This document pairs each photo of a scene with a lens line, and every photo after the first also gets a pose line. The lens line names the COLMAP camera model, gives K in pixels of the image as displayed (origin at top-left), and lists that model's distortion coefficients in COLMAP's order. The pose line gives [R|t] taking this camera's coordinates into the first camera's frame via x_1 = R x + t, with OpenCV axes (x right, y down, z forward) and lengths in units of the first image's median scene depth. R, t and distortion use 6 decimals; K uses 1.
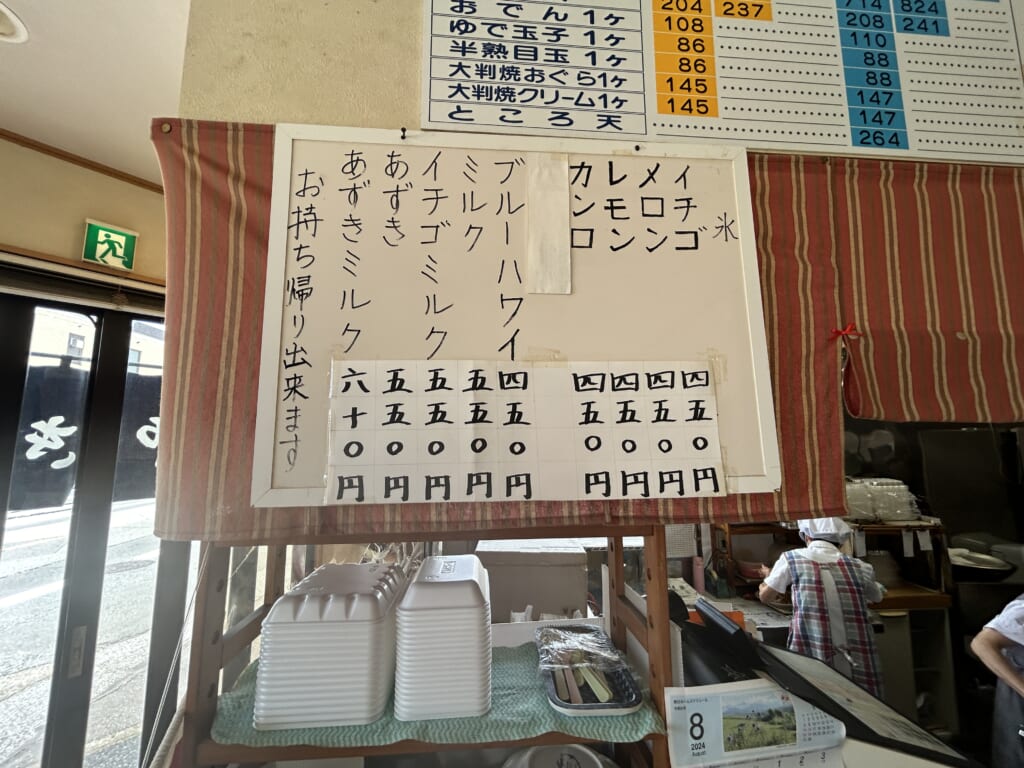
lens RADIAL K [[422.3, 0, 511.1], [0, 422.3, 388.7], [0, 0, 1]] dist [0.009384, 0.001776]
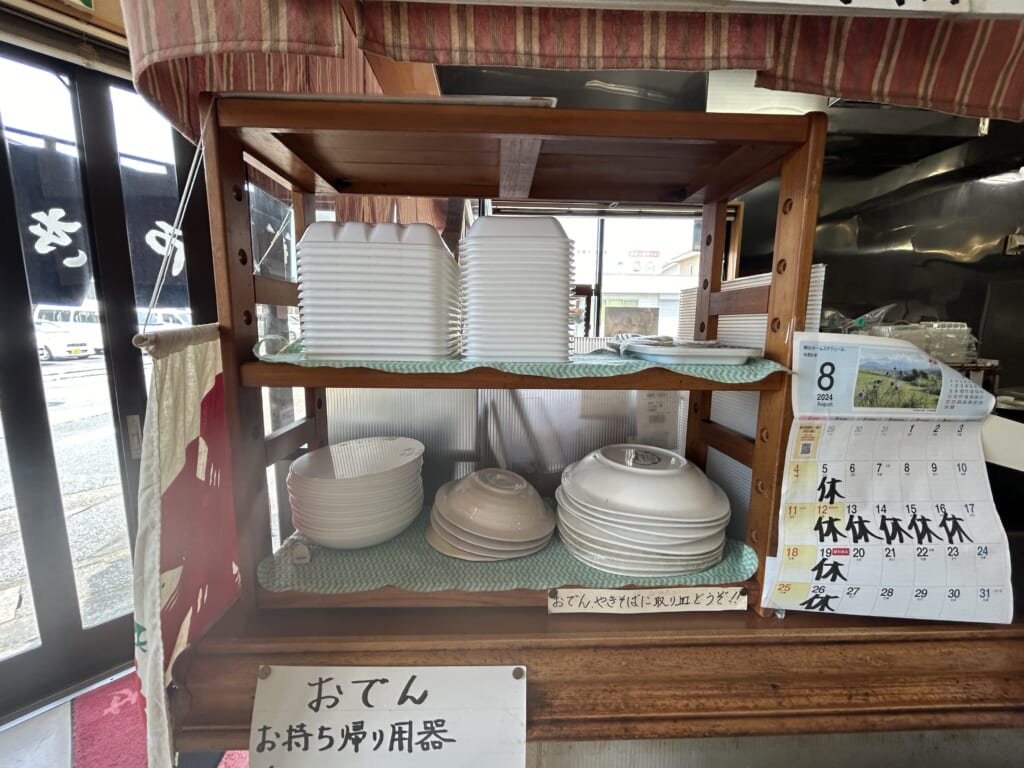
lens RADIAL K [[422.3, 0, 508.1], [0, 422.3, 383.1], [0, 0, 1]] dist [0.009384, 0.001776]
pose [[0.999081, 0.021972, -0.036798, -0.129781], [-0.012125, 0.968418, 0.249036, 0.518705], [0.041108, -0.248361, 0.967795, 0.147228]]
